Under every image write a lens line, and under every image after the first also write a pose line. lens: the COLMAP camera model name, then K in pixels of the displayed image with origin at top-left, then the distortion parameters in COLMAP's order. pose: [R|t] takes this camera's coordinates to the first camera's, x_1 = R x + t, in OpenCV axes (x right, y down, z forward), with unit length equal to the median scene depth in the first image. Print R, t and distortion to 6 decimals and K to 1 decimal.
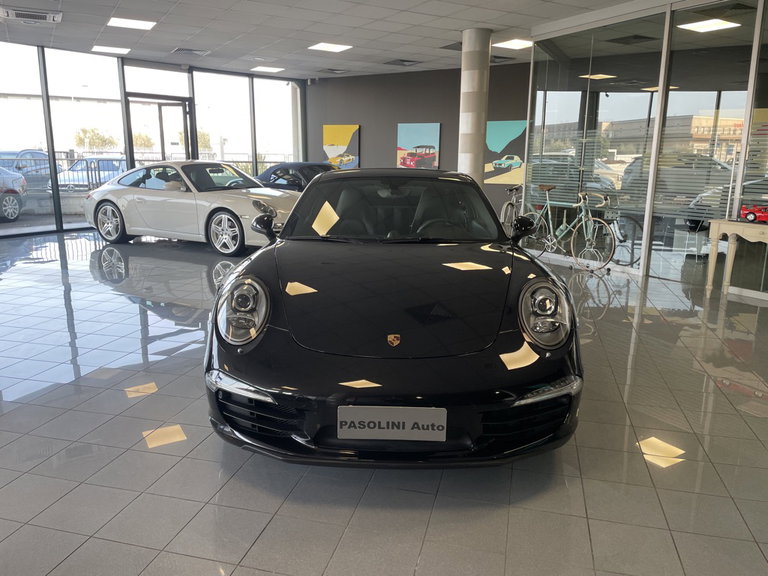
lens RADIAL K [[601.7, 0, 384.0], [0, 601.7, 288.0], [0, 0, 1]] dist [0.149286, -0.129150]
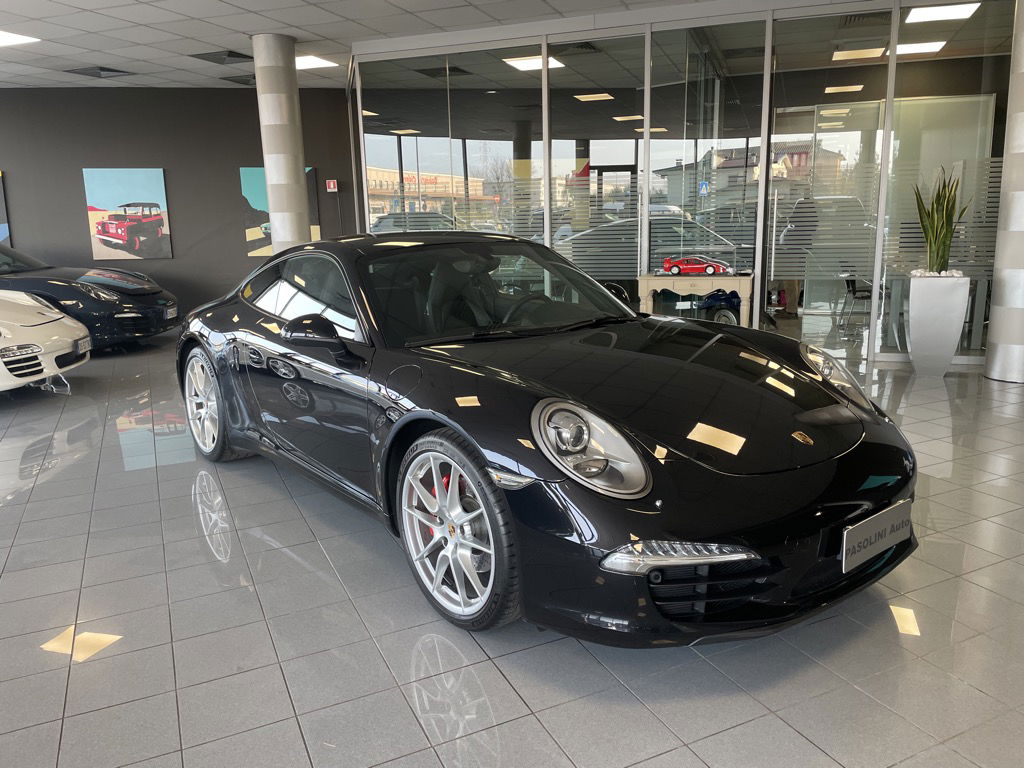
lens RADIAL K [[802.3, 0, 512.0], [0, 802.3, 384.0], [0, 0, 1]] dist [0.149286, -0.129150]
pose [[0.779546, -0.162852, 0.604804, -0.203099], [0.170421, 0.984326, 0.045385, -0.021228], [-0.602715, 0.067692, 0.795080, 0.090914]]
